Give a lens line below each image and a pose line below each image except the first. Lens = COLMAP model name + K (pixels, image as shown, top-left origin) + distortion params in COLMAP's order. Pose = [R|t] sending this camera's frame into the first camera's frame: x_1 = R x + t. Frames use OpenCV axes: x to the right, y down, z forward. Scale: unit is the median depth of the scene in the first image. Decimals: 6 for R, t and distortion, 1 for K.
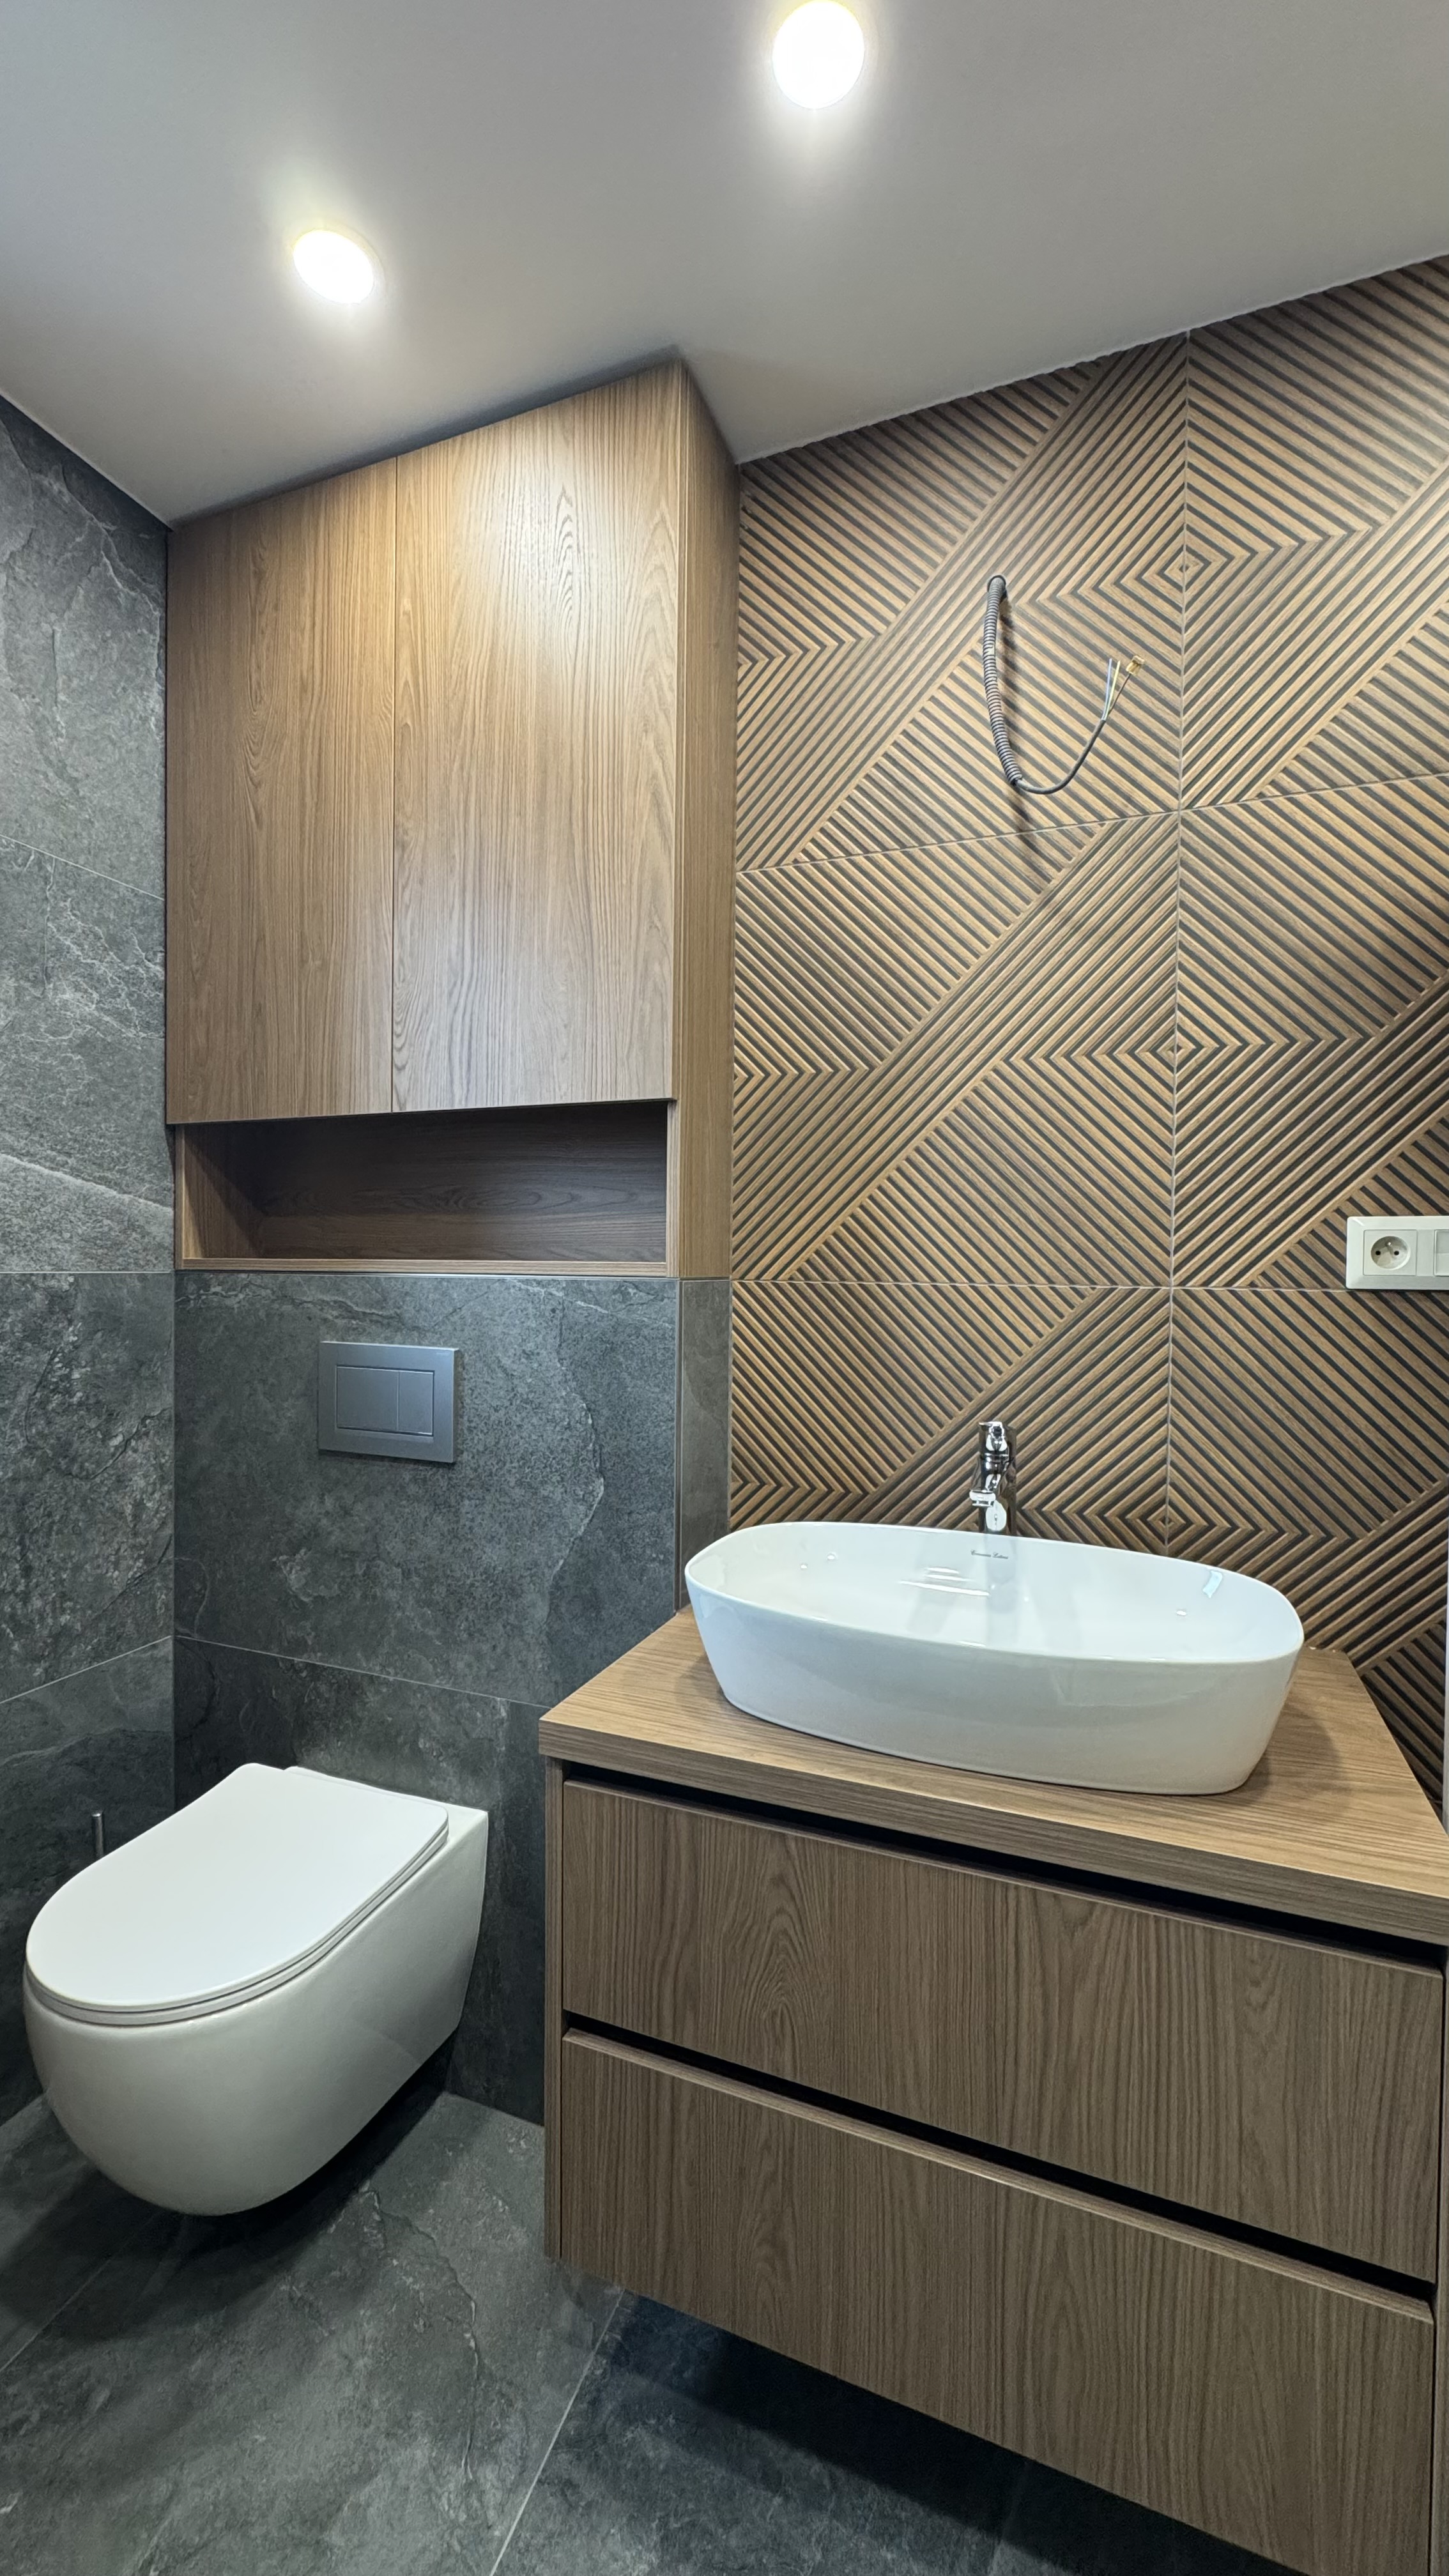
lens RADIAL K [[1013.7, 0, 723.8], [0, 1013.7, 1303.1], [0, 0, 1]] dist [-0.009458, 0.000277]
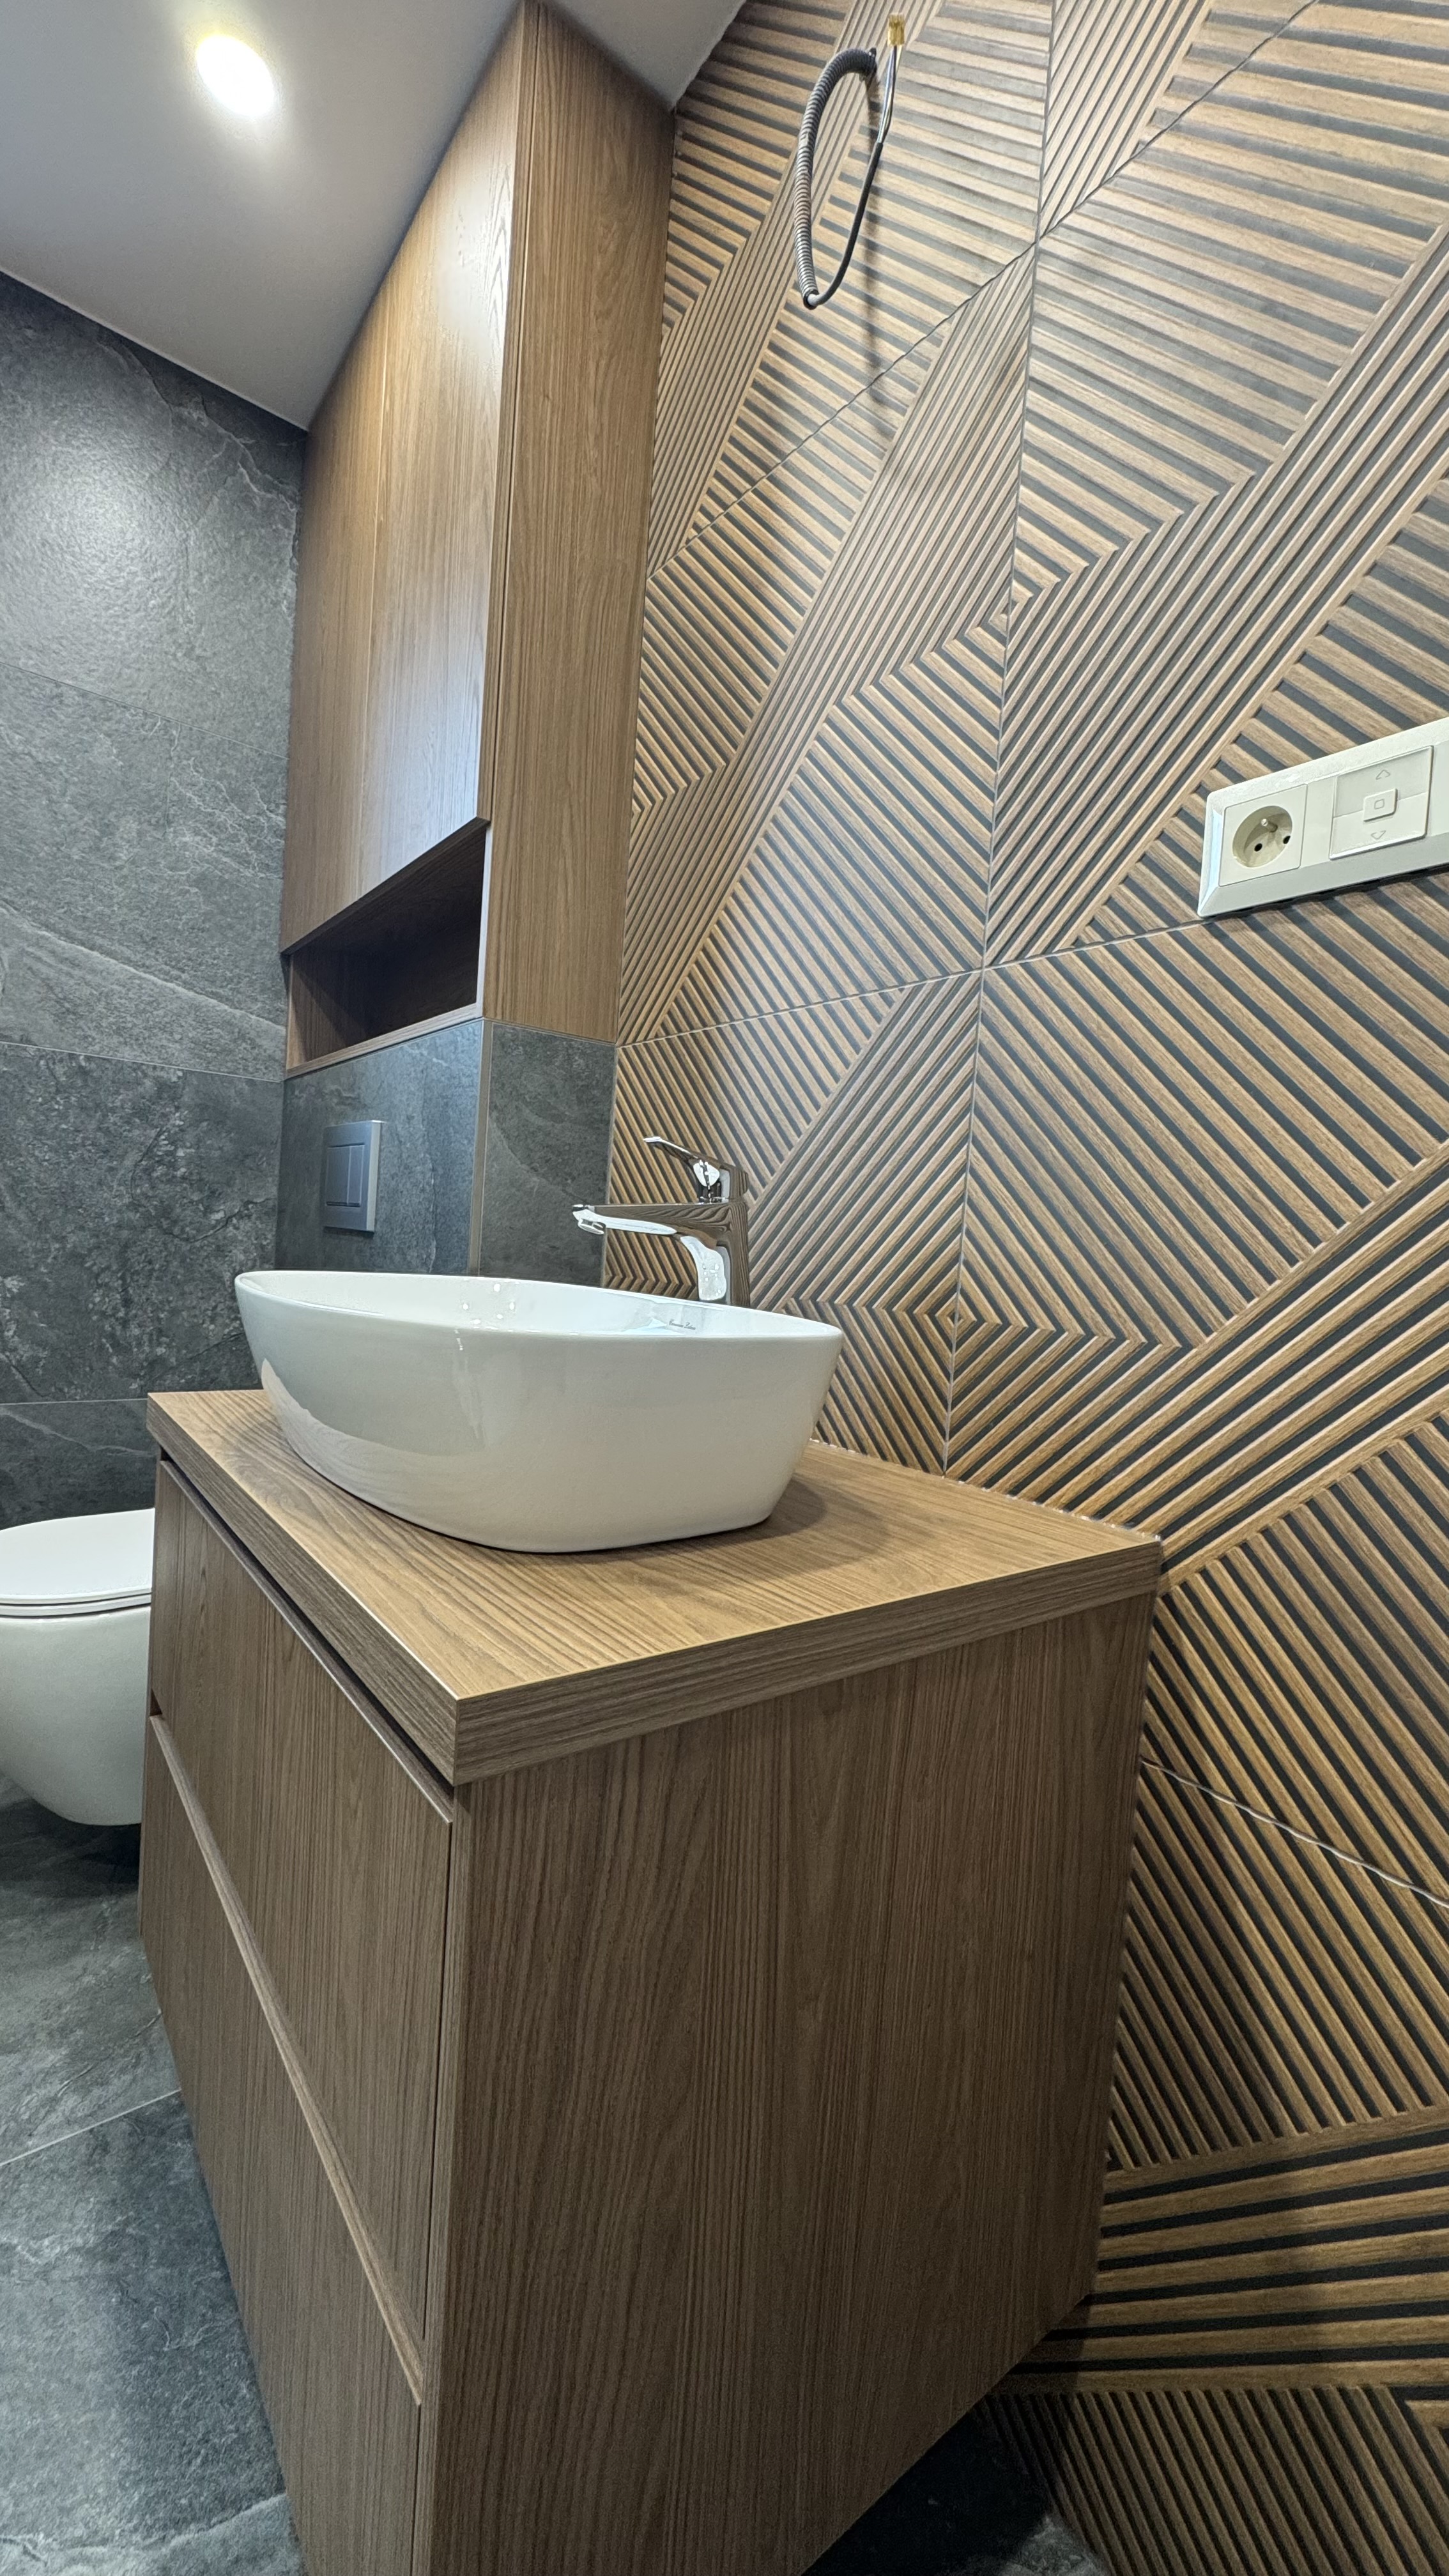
lens RADIAL K [[1013.7, 0, 723.8], [0, 1013.7, 1303.1], [0, 0, 1]] dist [-0.009458, 0.000277]
pose [[0.856258, 0.077414, -0.510715, 0.571723], [-0.076672, 0.996801, 0.022548, 0.177996], [0.510826, 0.019851, 0.859455, 0.295260]]
